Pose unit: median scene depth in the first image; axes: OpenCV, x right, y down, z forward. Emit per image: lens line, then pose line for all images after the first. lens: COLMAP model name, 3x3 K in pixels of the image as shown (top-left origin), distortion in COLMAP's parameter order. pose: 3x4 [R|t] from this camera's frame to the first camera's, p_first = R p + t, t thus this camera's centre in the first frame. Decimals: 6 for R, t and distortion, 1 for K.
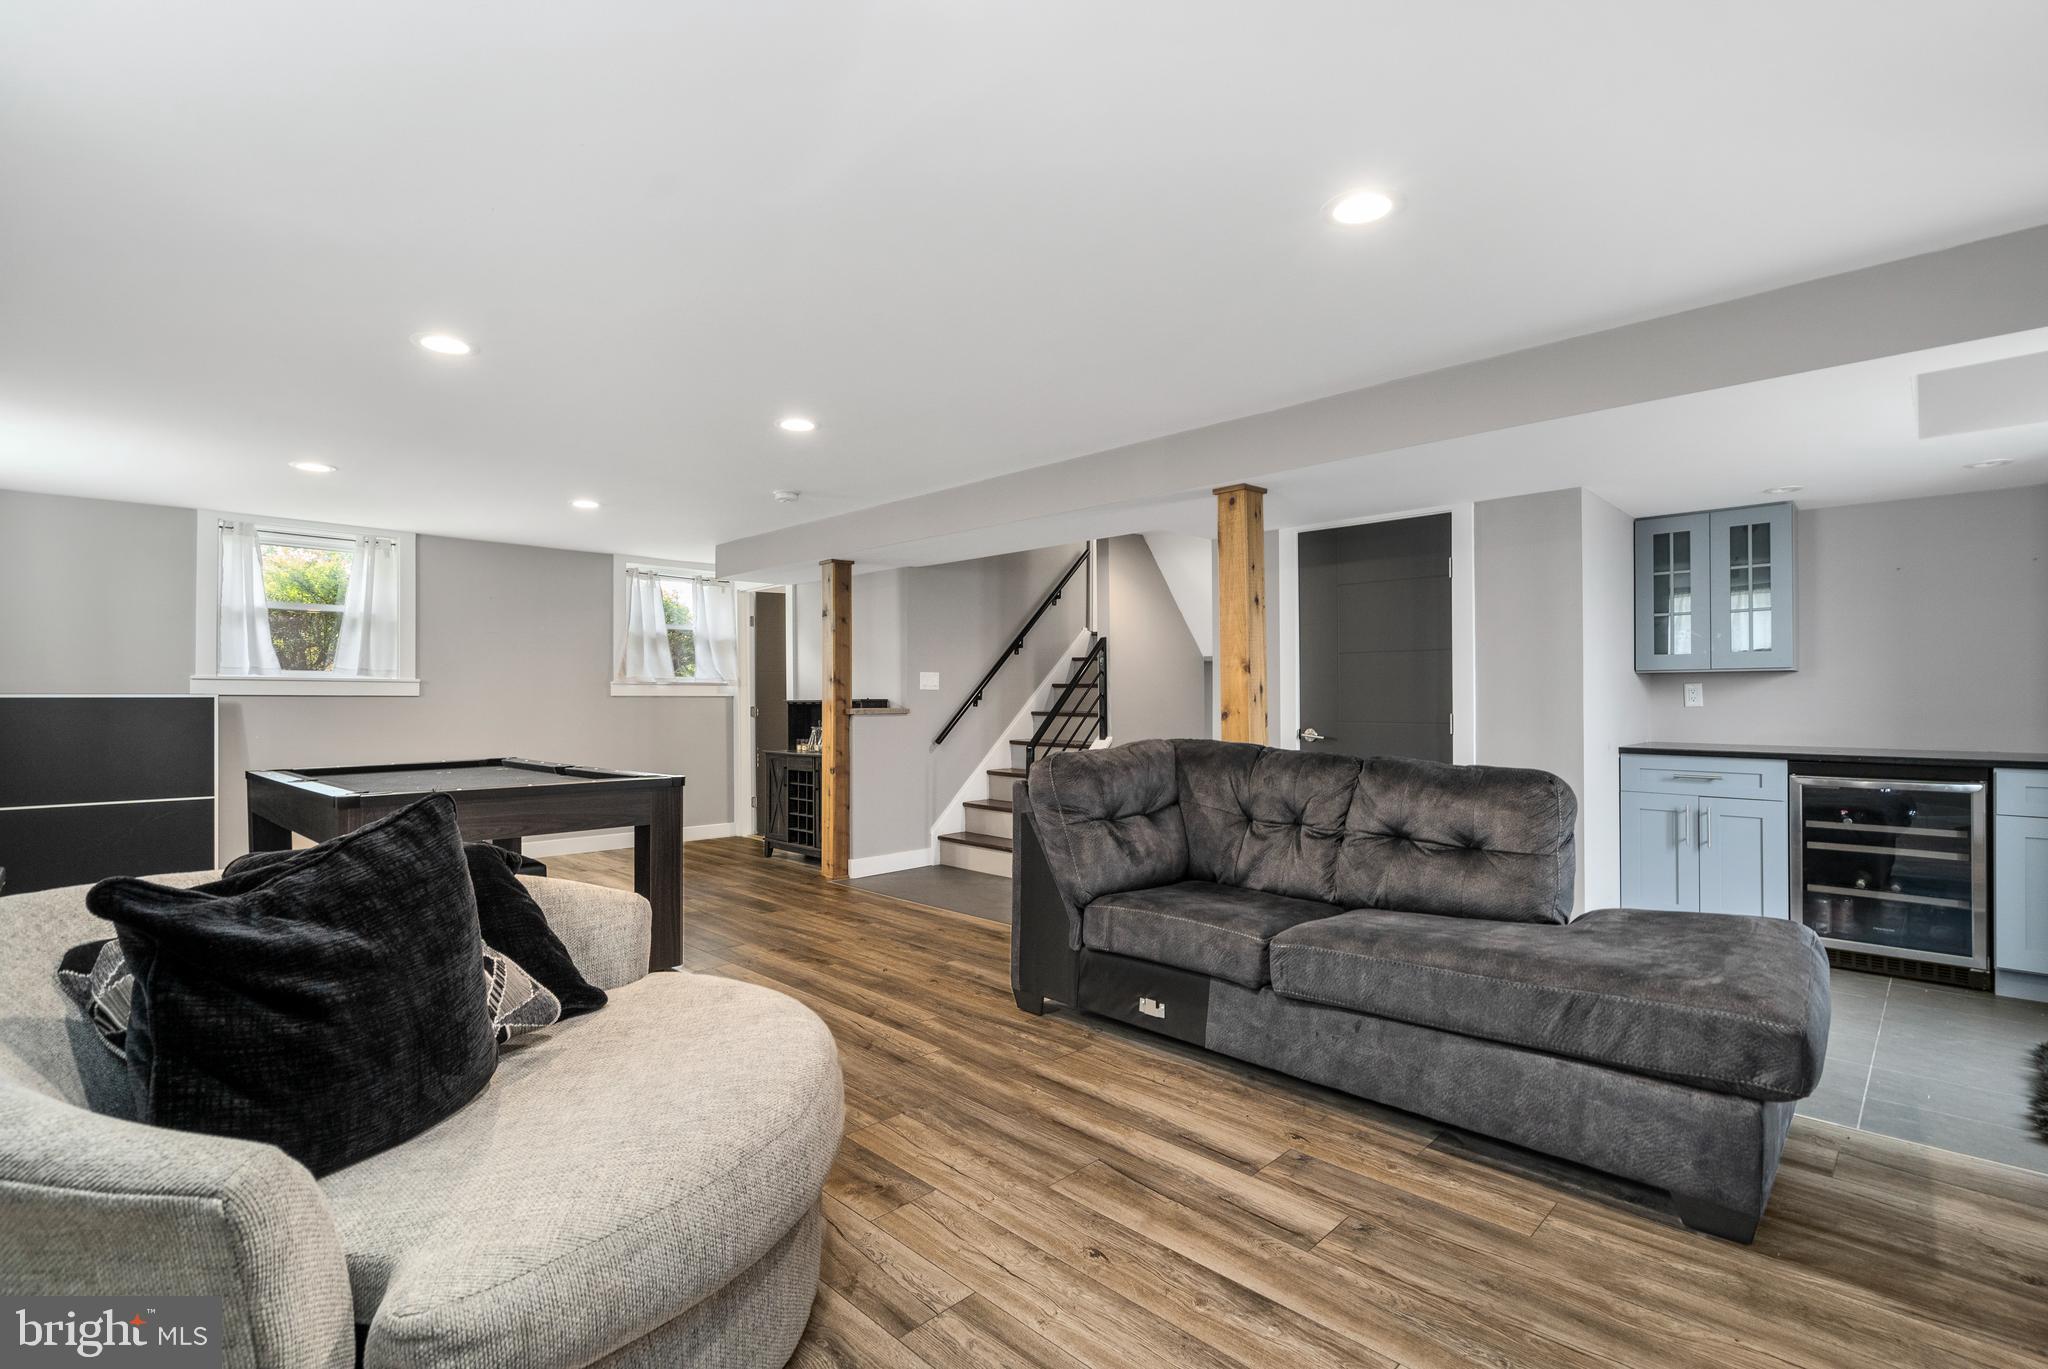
lens RADIAL K [[954.0, 0, 1041.6], [0, 954.0, 694.5], [0, 0, 1]] dist [-0.002773, 0.001024]
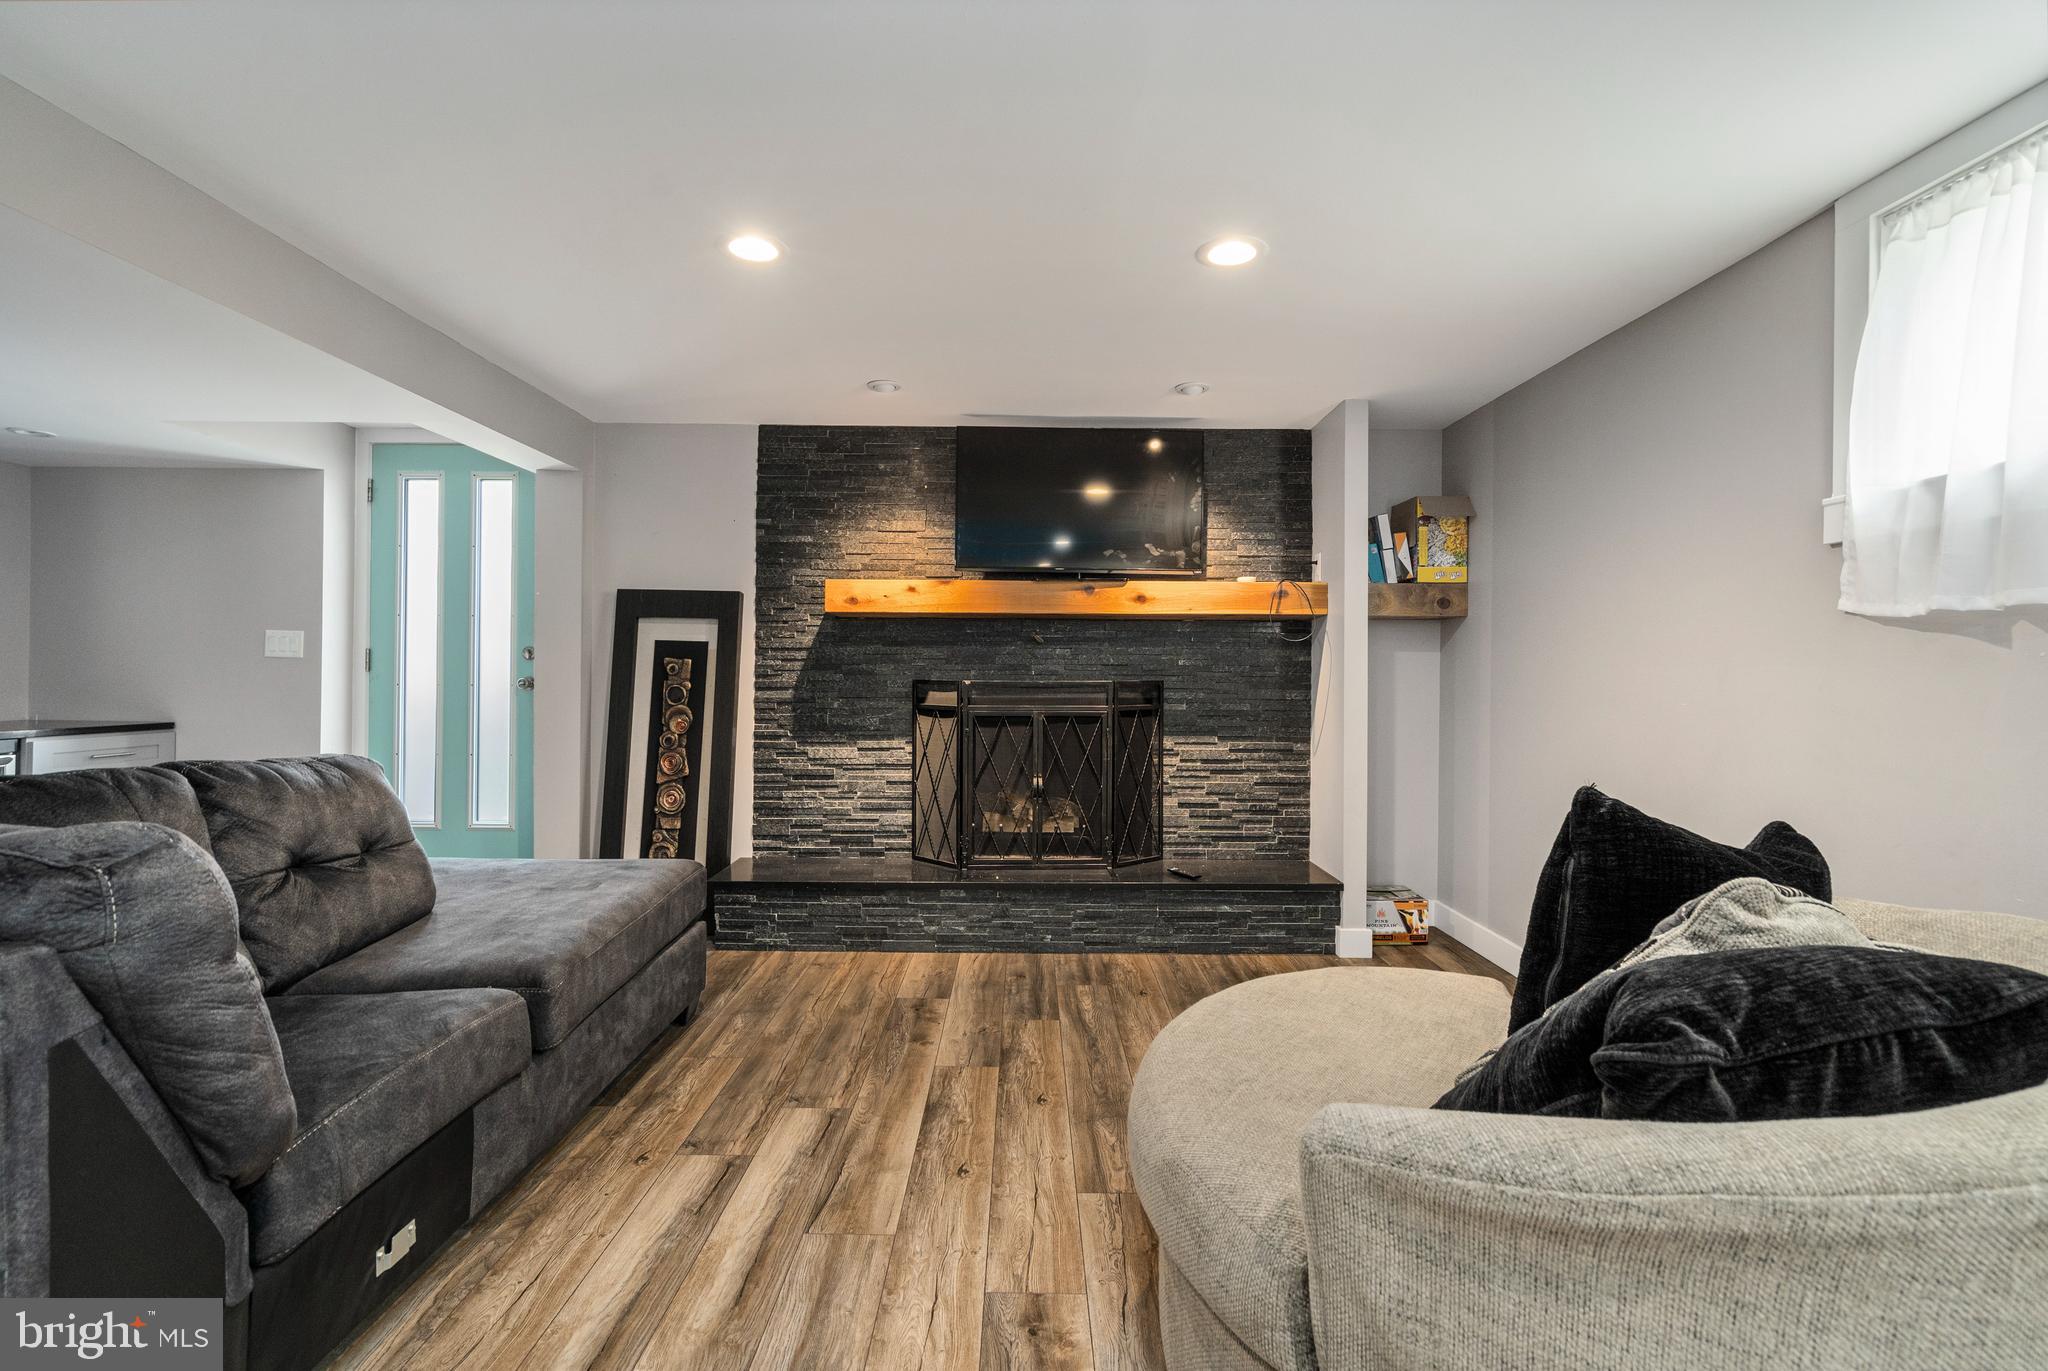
lens RADIAL K [[954.0, 0, 1013.4], [0, 954.0, 671.5], [0, 0, 1]] dist [-0.002773, 0.001024]
pose [[-0.693385, 0.001110, 0.720567, -0.248233], [-0.006675, 0.999946, -0.007963, 0.003803], [-0.720537, -0.010331, -0.693340, 0.547776]]
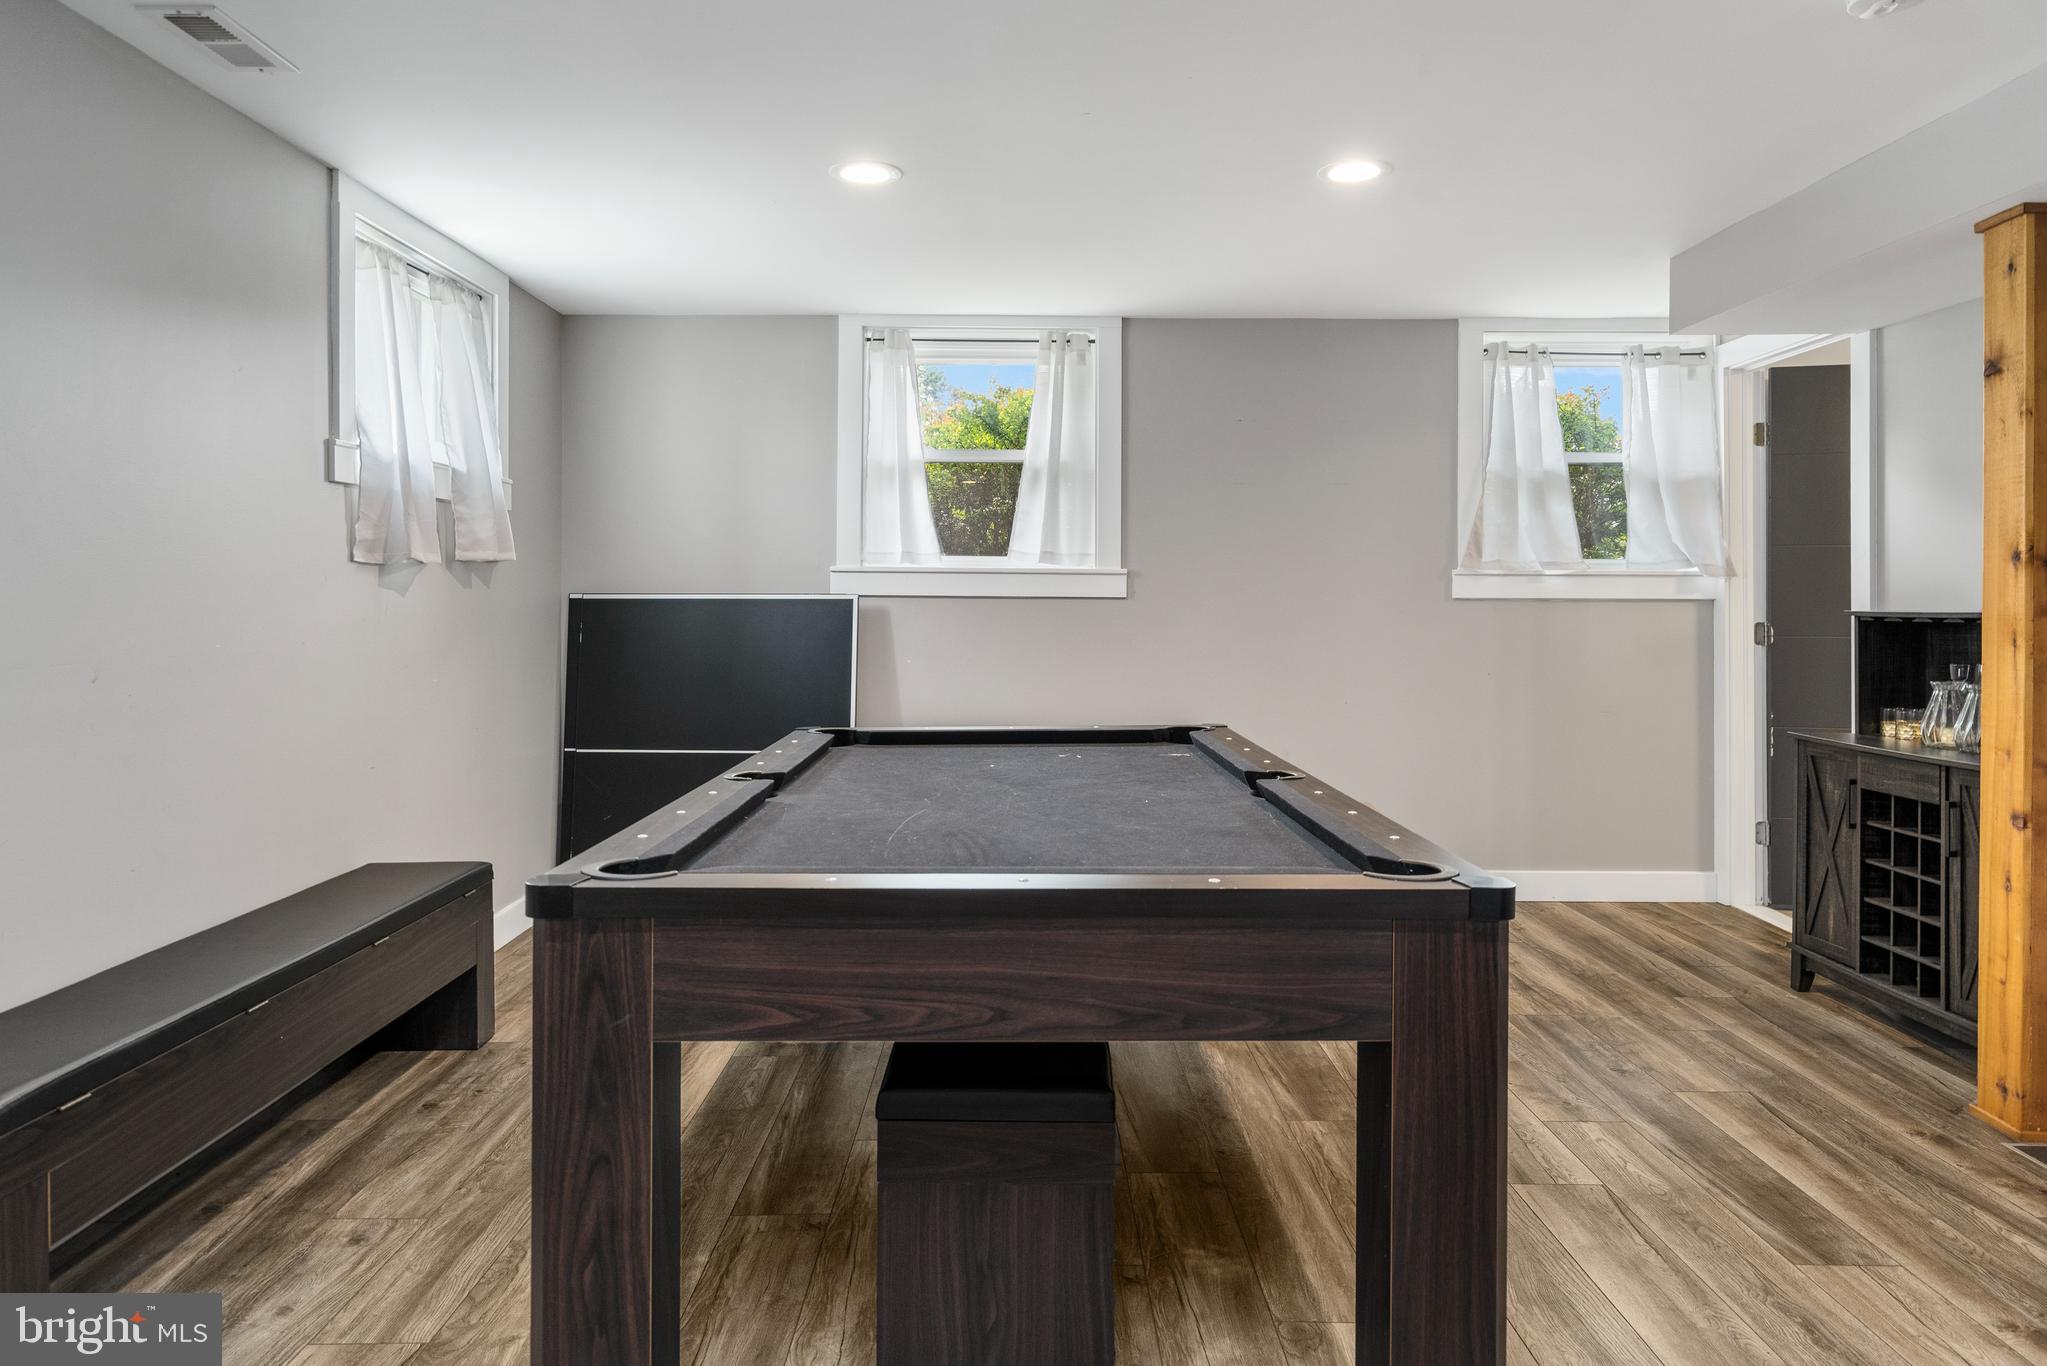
lens RADIAL K [[1345.3, 0, 995.3], [0, 1345.3, 605.1], [0, 0, 1]] dist [0.016756, 0.002051]
pose [[0.693099, 0.008450, -0.720793, -0.118002], [-0.002382, 0.999953, 0.009432, -0.001321], [0.720838, -0.004821, 0.693087, 0.378008]]
